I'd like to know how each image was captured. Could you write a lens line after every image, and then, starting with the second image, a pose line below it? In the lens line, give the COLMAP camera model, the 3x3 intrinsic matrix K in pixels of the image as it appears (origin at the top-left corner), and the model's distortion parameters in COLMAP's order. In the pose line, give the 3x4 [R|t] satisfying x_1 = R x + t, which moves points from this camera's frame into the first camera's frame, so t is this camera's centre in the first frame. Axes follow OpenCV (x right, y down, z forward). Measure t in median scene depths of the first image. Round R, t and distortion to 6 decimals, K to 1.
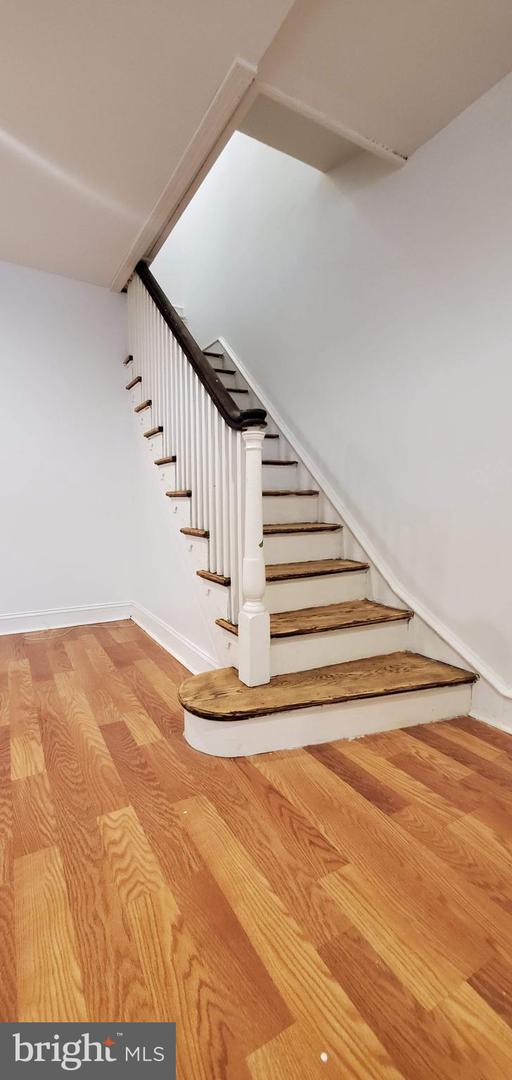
lens RADIAL K [[431.7, 0, 250.9], [0, 431.7, 536.7], [0, 0, 1]] dist [-0.003469, -0.000955]
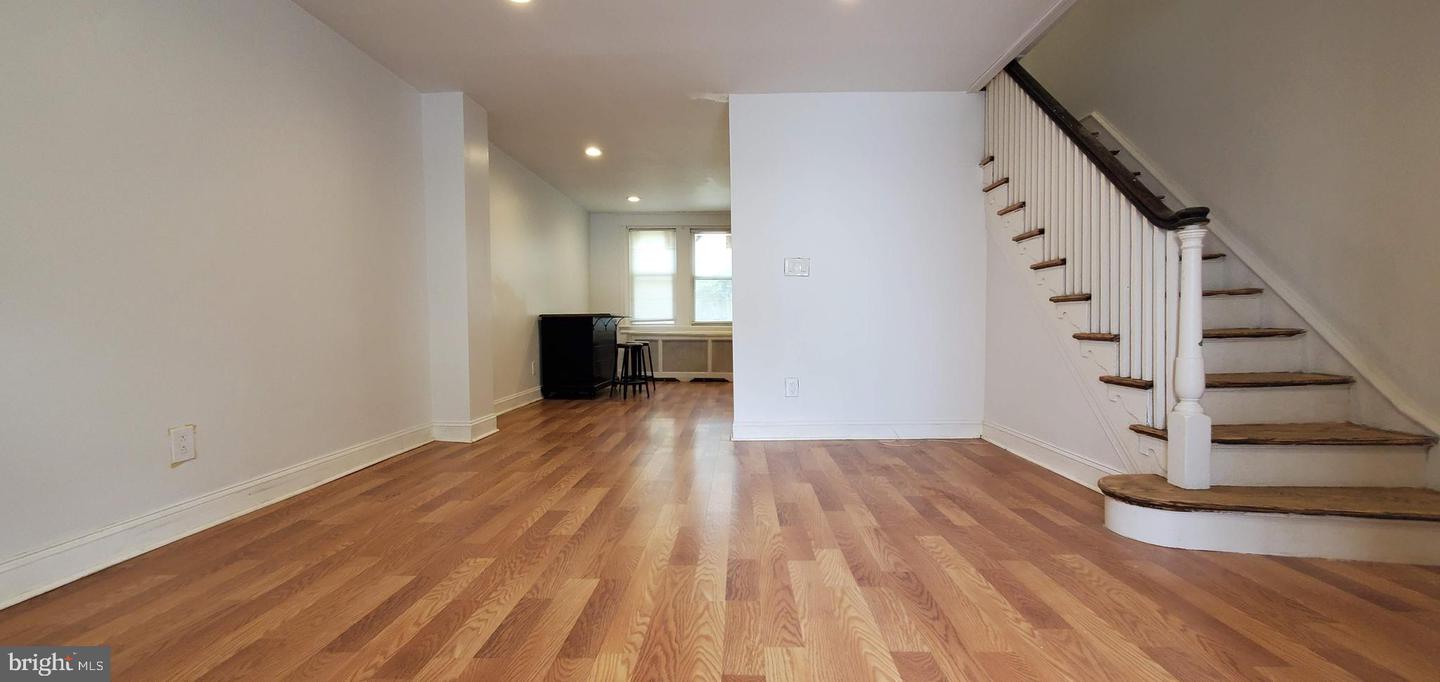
lens RADIAL K [[575.6, 0, 715.2], [0, 575.6, 348.4], [0, 0, 1]] dist [-0.003469, -0.000955]
pose [[0.848554, 0.005519, -0.529080, -0.194399], [-0.022528, 0.999416, -0.025706, 0.076678], [0.528629, 0.033732, 0.848182, -0.599119]]
